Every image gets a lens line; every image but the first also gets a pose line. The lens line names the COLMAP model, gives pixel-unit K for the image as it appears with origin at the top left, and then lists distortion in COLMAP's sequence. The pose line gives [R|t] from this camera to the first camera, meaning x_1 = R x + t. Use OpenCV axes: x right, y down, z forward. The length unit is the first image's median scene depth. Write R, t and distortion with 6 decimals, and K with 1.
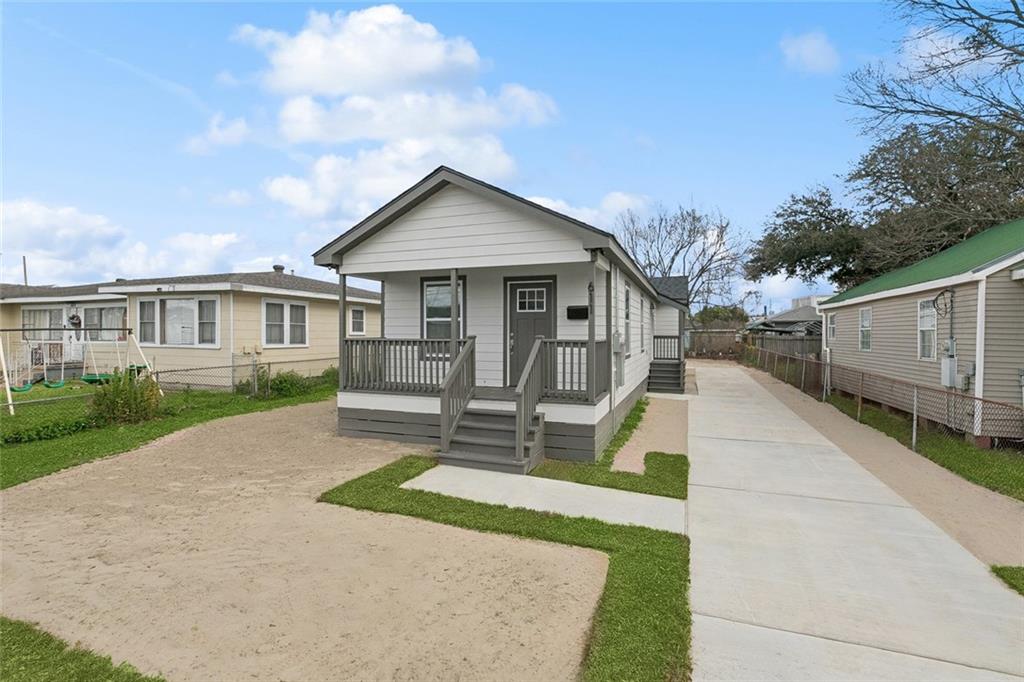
lens RADIAL K [[485.1, 0, 510.1], [0, 485.1, 338.5], [0, 0, 1]] dist [-0.002590, 0.001073]
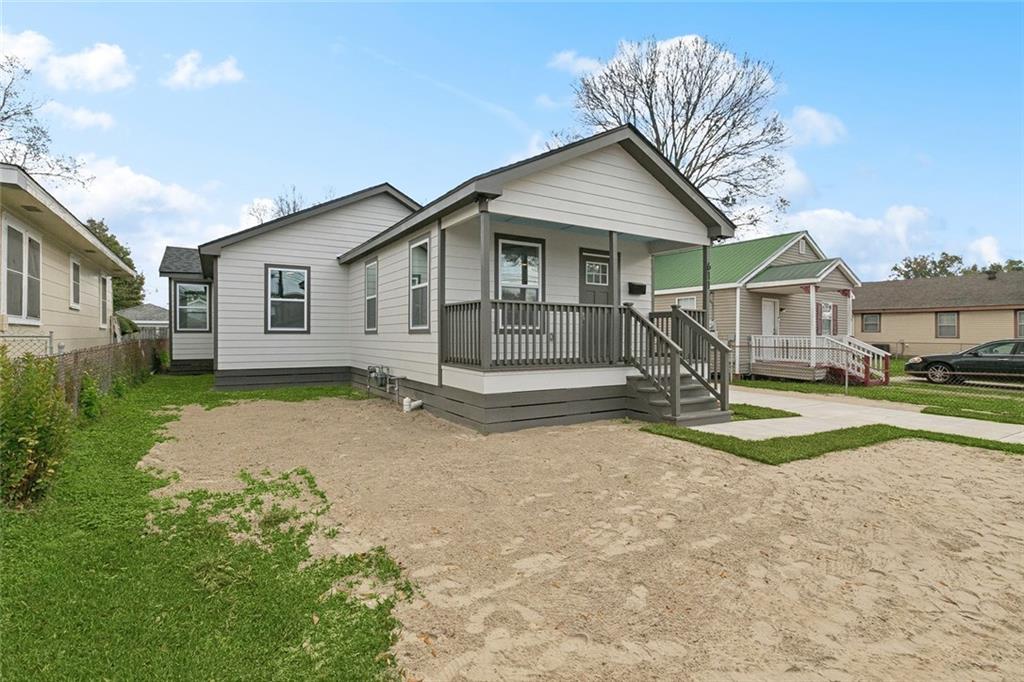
lens RADIAL K [[485.1, 0, 512.9], [0, 485.1, 337.2], [0, 0, 1]] dist [-0.002590, 0.001073]
pose [[0.613137, -0.002575, 0.789972, -0.478494], [0.007501, 0.999969, -0.002563, 0.031138], [-0.789941, 0.007497, 0.613137, 0.277992]]
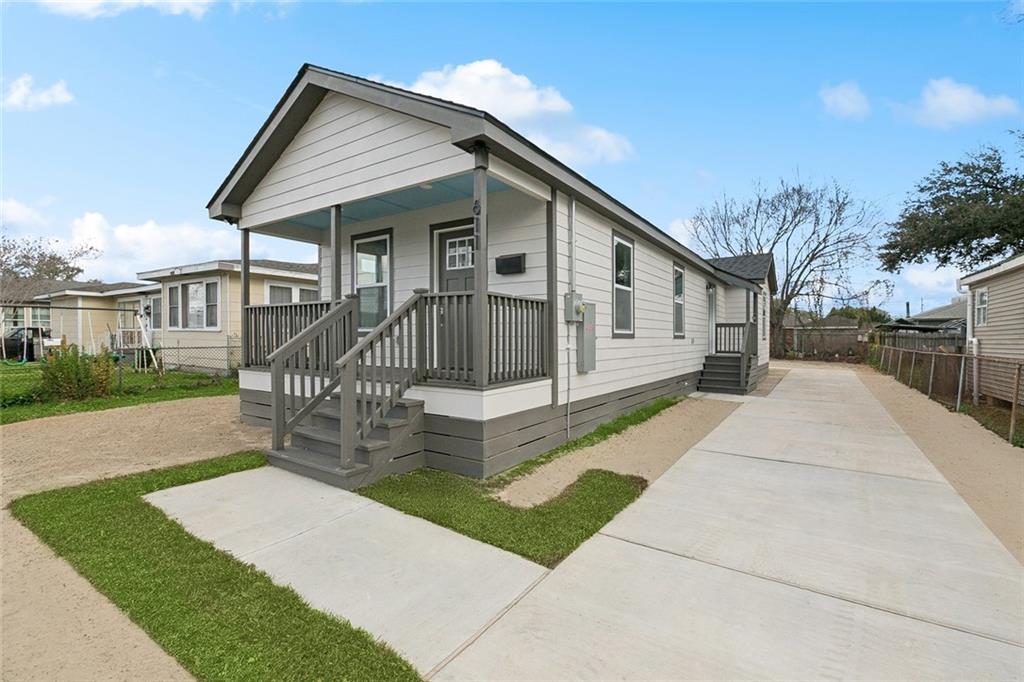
lens RADIAL K [[459.4, 0, 511.5], [0, 459.4, 343.2], [0, 0, 1]] dist [0.003588, -0.002383]
pose [[0.970638, 0.007563, -0.240425, 0.157148], [-0.008105, 0.999966, -0.001266, 0.032504], [0.240407, 0.003178, 0.970667, 0.181847]]
